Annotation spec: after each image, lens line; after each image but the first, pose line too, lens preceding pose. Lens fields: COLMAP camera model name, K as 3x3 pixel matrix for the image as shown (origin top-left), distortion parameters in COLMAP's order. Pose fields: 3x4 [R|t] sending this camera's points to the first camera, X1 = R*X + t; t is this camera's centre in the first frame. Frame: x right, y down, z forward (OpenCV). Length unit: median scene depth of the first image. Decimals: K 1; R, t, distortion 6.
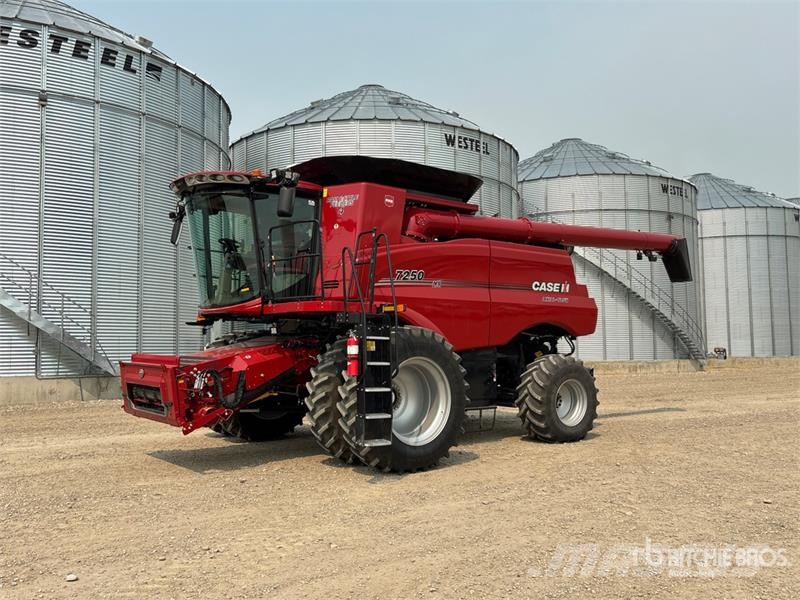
lens RADIAL K [[711.7, 0, 400.0], [0, 711.7, 300.0], [0, 0, 1]] dist [0.043823, -0.026503]
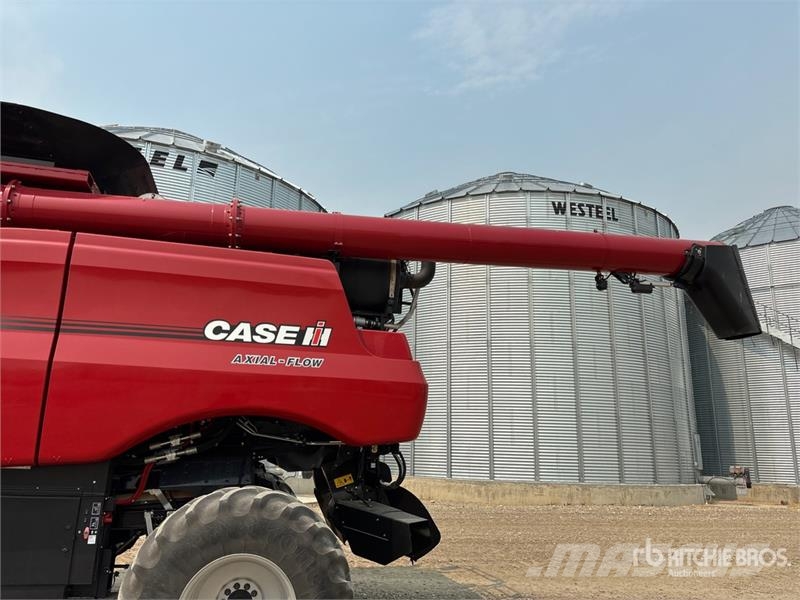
lens RADIAL K [[610.0, 0, 398.7], [0, 610.0, 293.9], [0, 0, 1]] dist [0.019391, -0.005321]
pose [[0.905167, -0.074657, -0.418448, 0.282294], [-0.004890, 0.982560, -0.185881, 0.018415], [0.425028, 0.170300, 0.889016, 0.420672]]
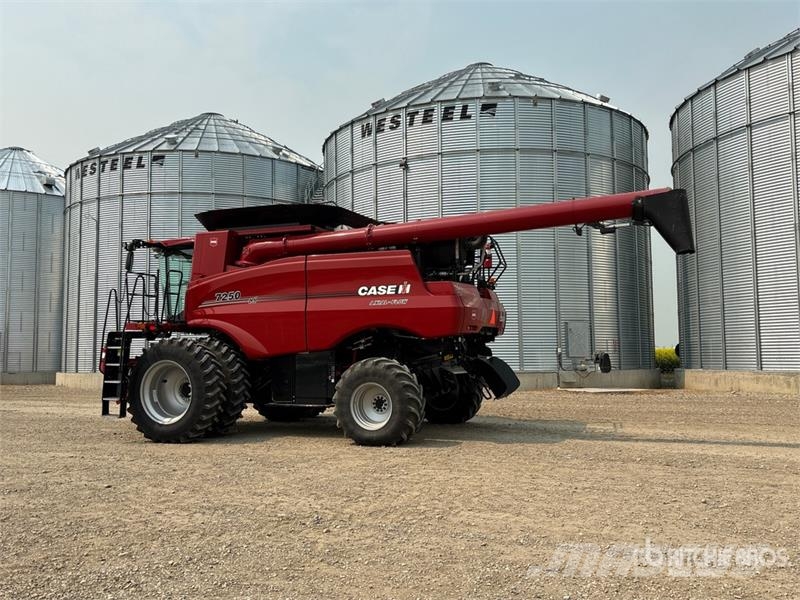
lens RADIAL K [[743.8, 0, 400.0], [0, 743.8, 300.0], [0, 0, 1]] dist [0.072114, -0.013226]
pose [[0.475089, -0.062915, -0.877686, 0.700840], [0.066609, 0.997150, -0.035424, 0.021032], [0.877413, -0.041632, 0.477925, 0.324459]]
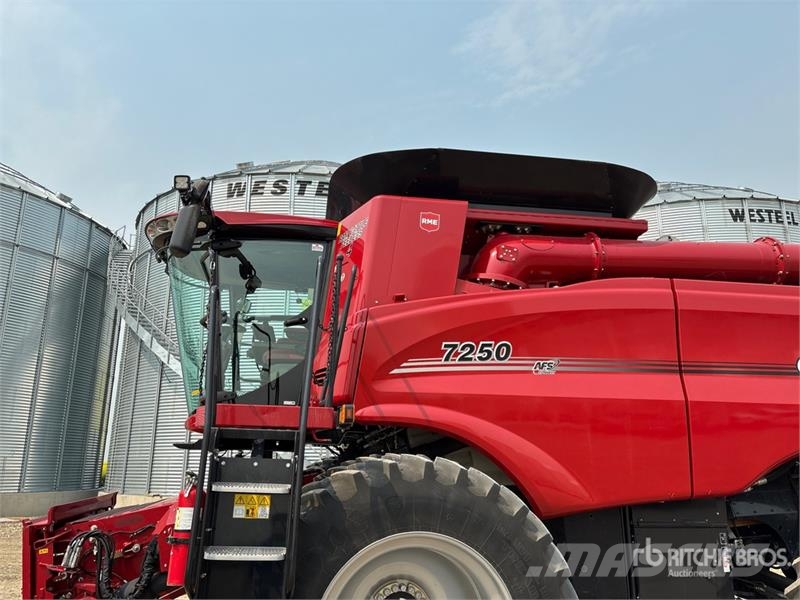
lens RADIAL K [[605.6, 0, 400.0], [0, 605.6, 300.0], [0, 0, 1]] dist [0.085401, -0.108053]
pose [[0.865895, -0.119428, -0.485760, 0.096768], [0.024085, 0.979909, -0.197985, 0.007724], [0.499645, 0.159735, 0.851375, 0.303565]]
